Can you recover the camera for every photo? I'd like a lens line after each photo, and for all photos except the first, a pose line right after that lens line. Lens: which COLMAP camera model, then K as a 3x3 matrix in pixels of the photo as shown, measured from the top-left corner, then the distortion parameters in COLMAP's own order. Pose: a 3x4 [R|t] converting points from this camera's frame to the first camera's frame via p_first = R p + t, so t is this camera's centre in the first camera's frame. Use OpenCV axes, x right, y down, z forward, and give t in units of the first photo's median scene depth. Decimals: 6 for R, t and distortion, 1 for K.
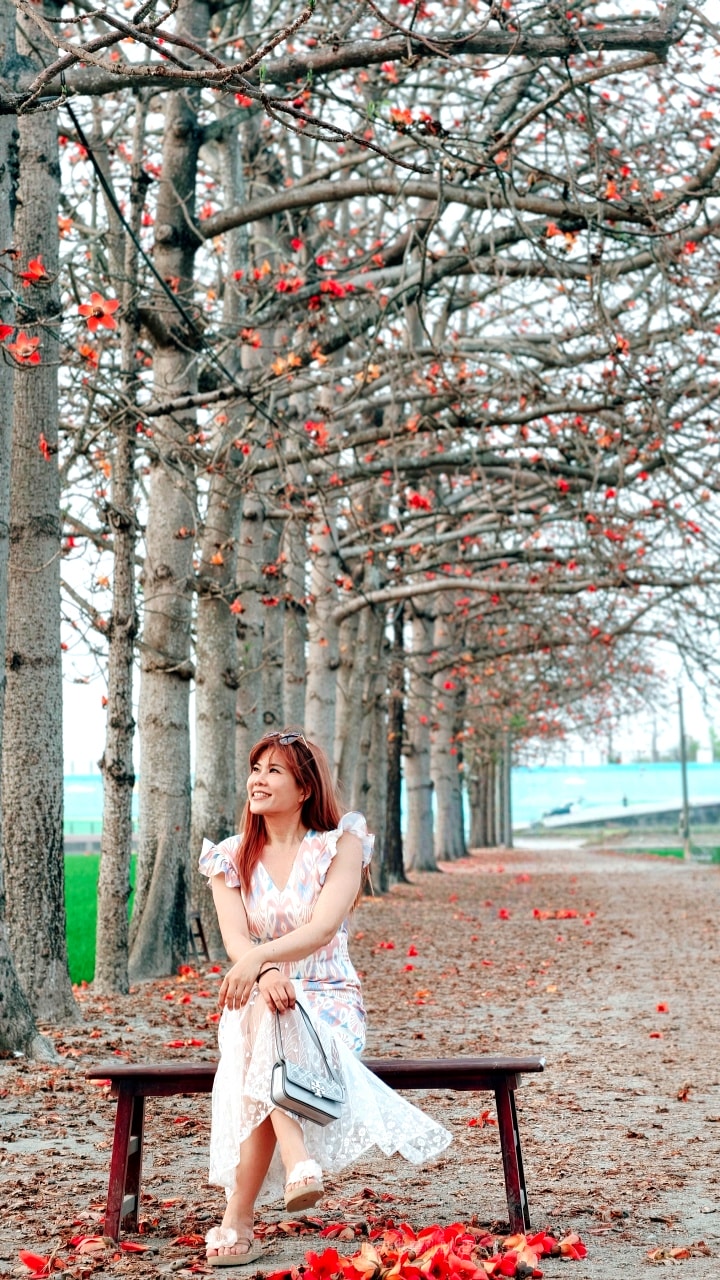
lens RADIAL K [[3476.5, 0, 370.9], [0, 3476.5, 639.5], [0, 0, 1]] dist [0.508897, 0.000000]
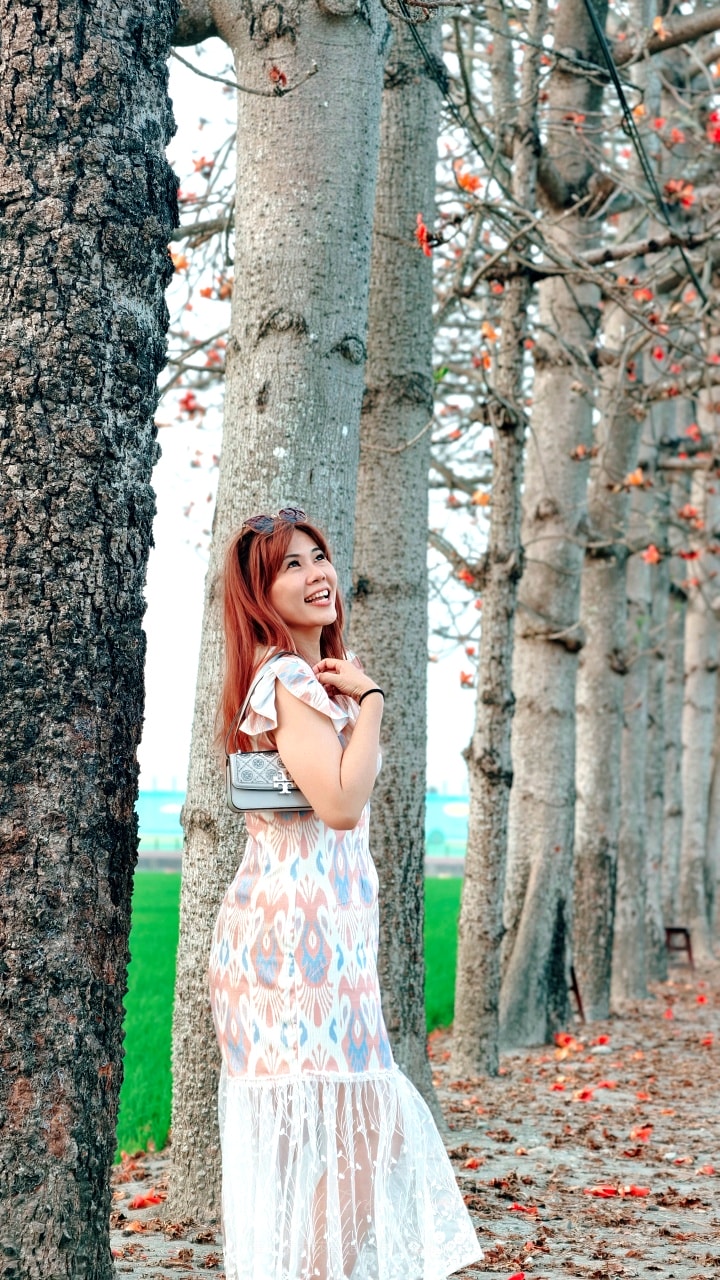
lens RADIAL K [[3476.5, 0, 366.2], [0, 3476.5, 628.8], [0, 0, 1]] dist [0.508897, 0.000000]
pose [[0.995355, 0.029382, -0.091679, -0.032877], [-0.030366, 0.999495, -0.009349, 0.017053], [0.091358, 0.012089, 0.995745, 0.280502]]
